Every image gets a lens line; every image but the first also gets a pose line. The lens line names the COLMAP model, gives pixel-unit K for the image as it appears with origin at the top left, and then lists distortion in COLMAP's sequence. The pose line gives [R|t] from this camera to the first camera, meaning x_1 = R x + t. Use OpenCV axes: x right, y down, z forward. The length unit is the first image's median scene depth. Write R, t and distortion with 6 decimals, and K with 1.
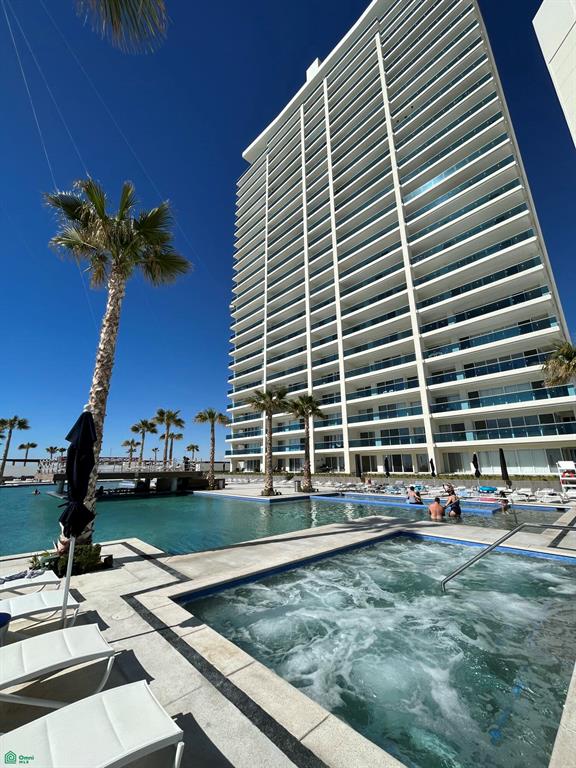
lens RADIAL K [[312.7, 0, 288.0], [0, 312.7, 384.0], [0, 0, 1]] dist [-0.001997, -0.000251]
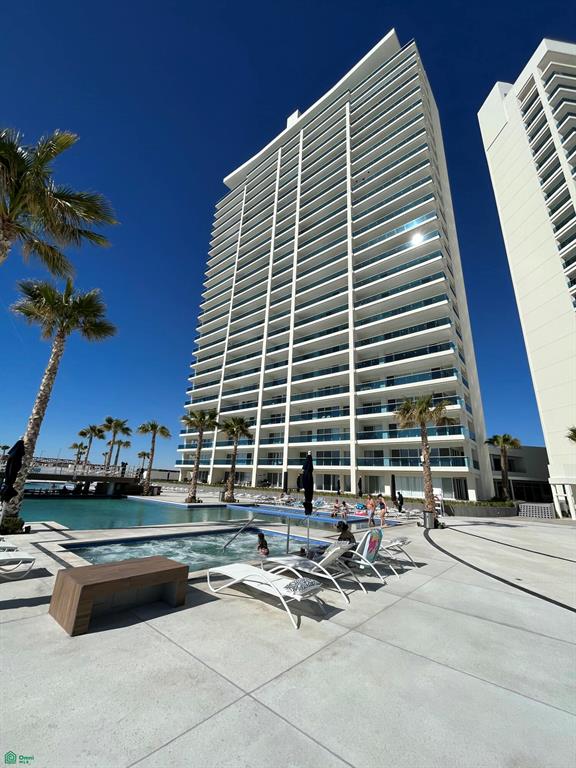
lens RADIAL K [[312.7, 0, 288.0], [0, 312.7, 384.0], [0, 0, 1]] dist [-0.001997, -0.000251]
pose [[0.991504, 0.091164, 0.092784, 0.069224], [-0.087027, 0.995063, -0.047696, -0.026826], [-0.096674, 0.039216, 0.994543, -0.096754]]
